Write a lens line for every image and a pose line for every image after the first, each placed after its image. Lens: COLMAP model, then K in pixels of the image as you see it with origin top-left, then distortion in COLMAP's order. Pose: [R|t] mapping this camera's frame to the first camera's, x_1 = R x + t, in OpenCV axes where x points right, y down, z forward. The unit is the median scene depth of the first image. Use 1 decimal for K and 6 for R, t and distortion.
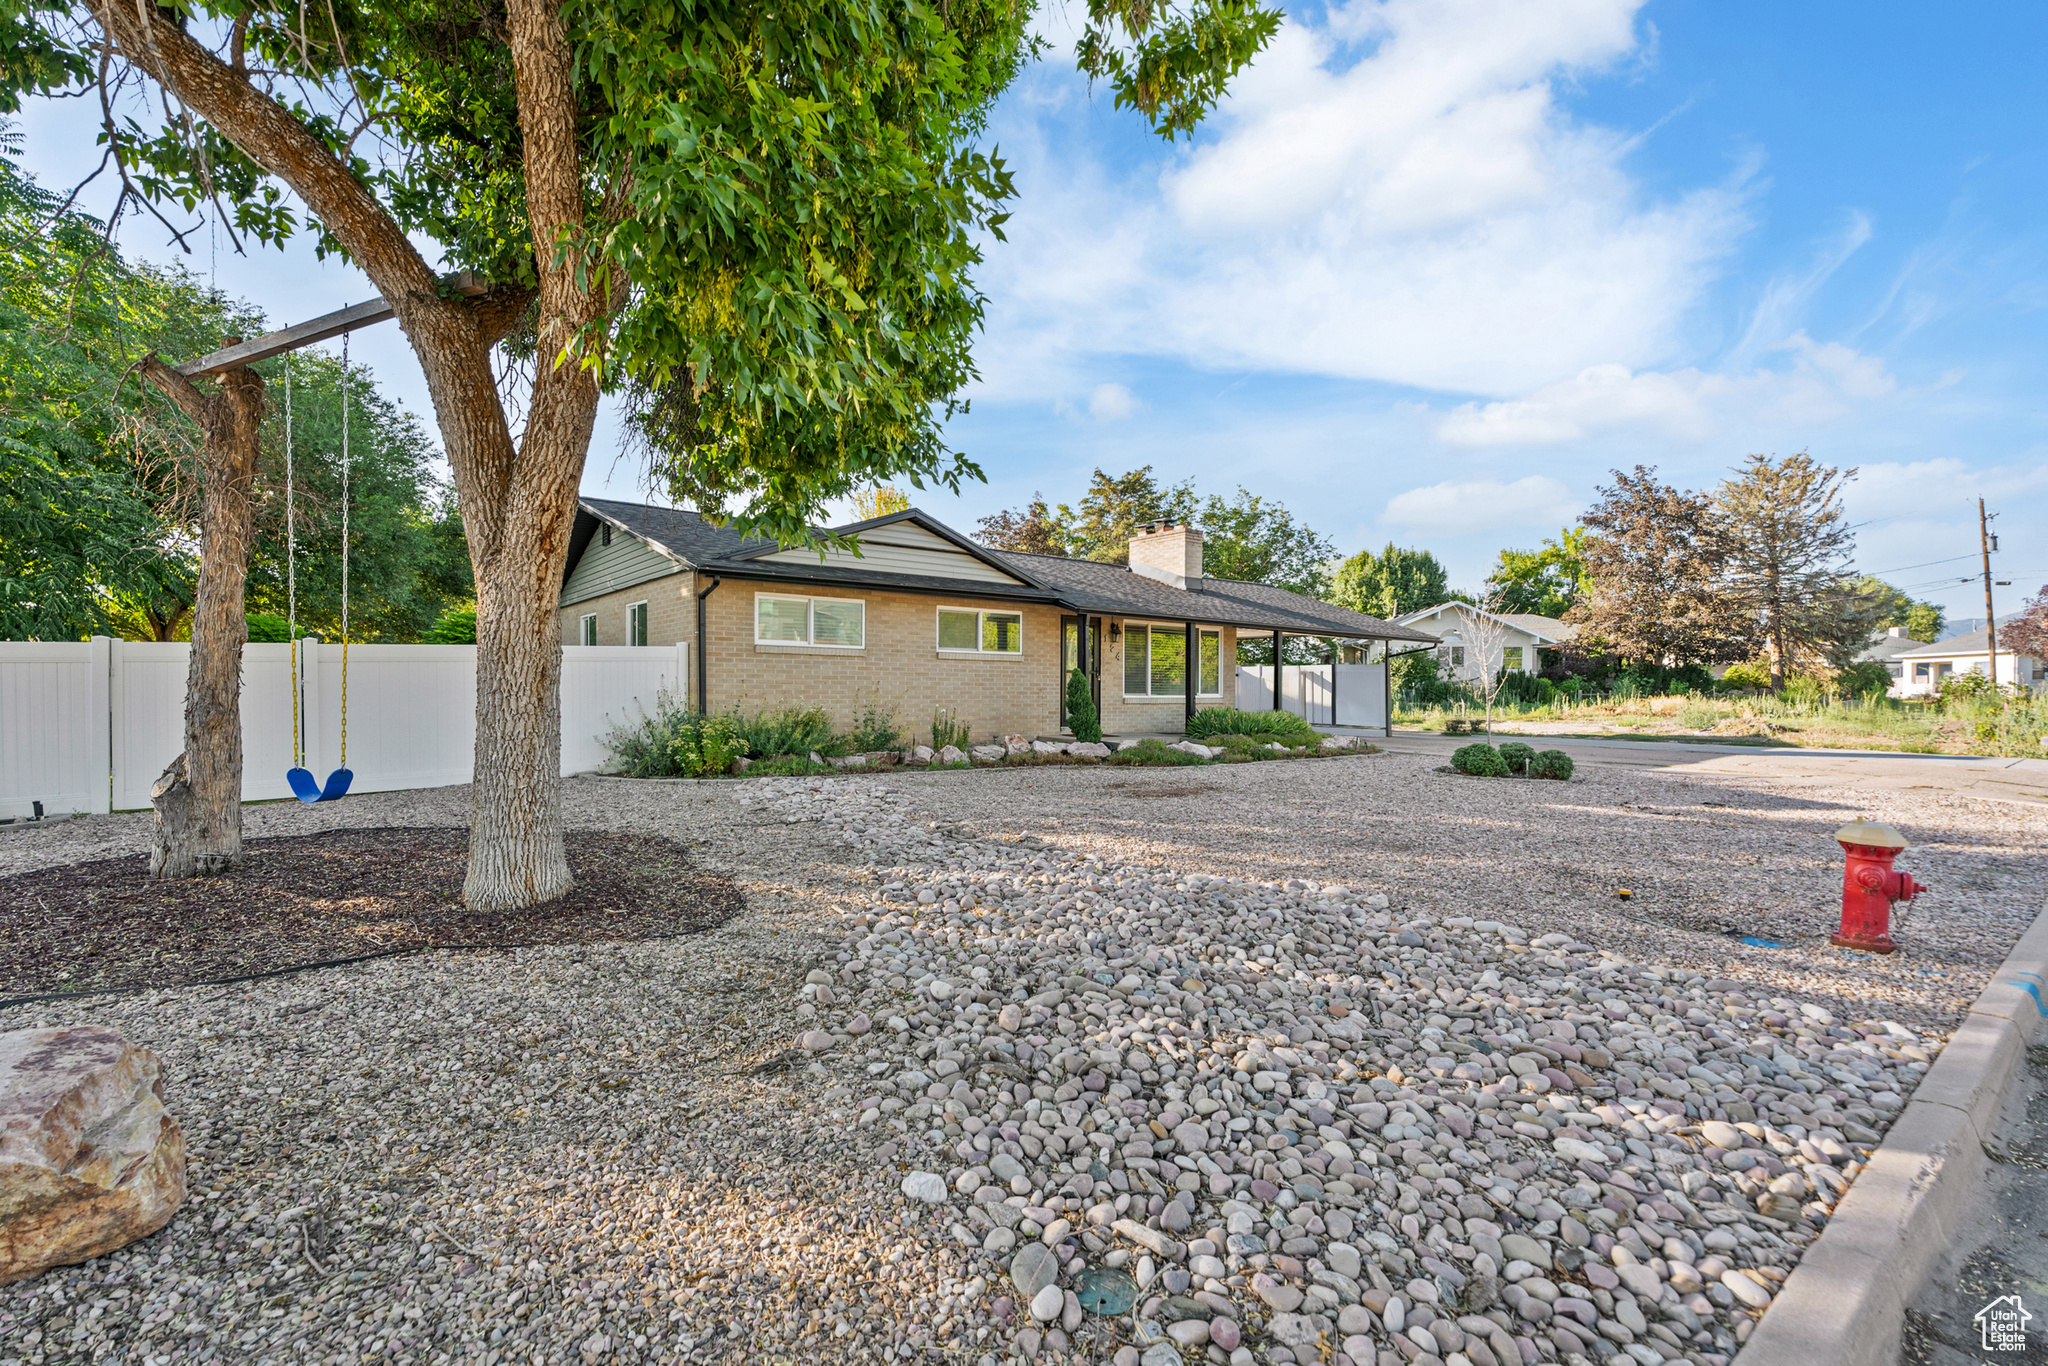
lens RADIAL K [[911.8, 0, 1006.8], [0, 911.8, 705.8], [0, 0, 1]] dist [0.000123, -0.000188]
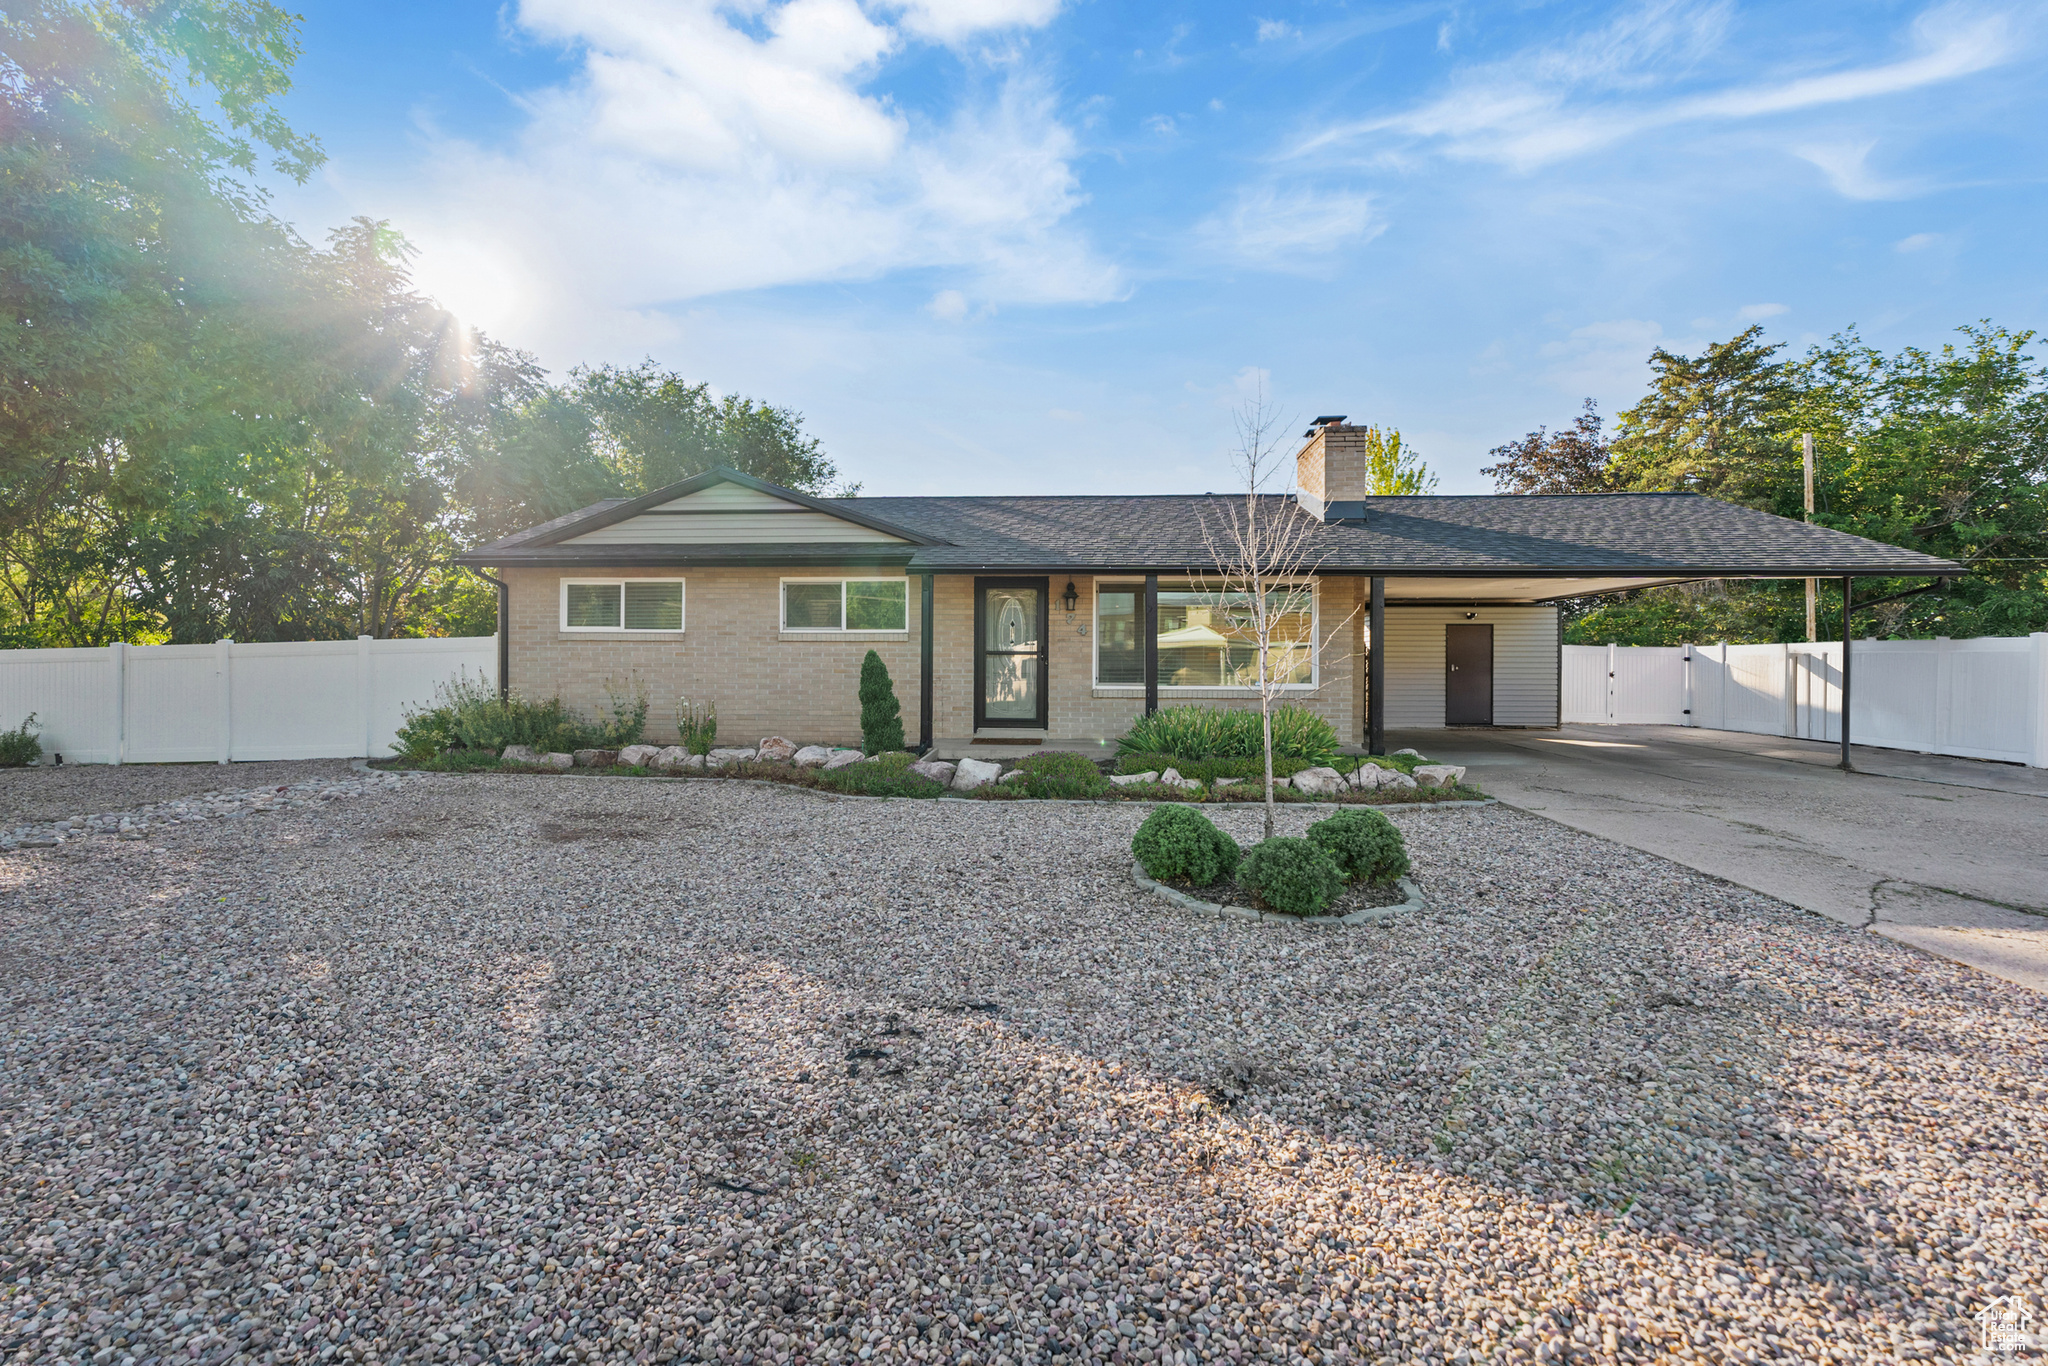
lens RADIAL K [[956.1, 0, 1024.0], [0, 956.1, 683.0], [0, 0, 1]] dist [-0.000664, -0.000083]
pose [[0.740377, 0.007788, -0.672146, 0.586140], [-0.015544, 0.999864, -0.005537, -0.010162], [0.672012, 0.014547, 0.740398, 0.441868]]
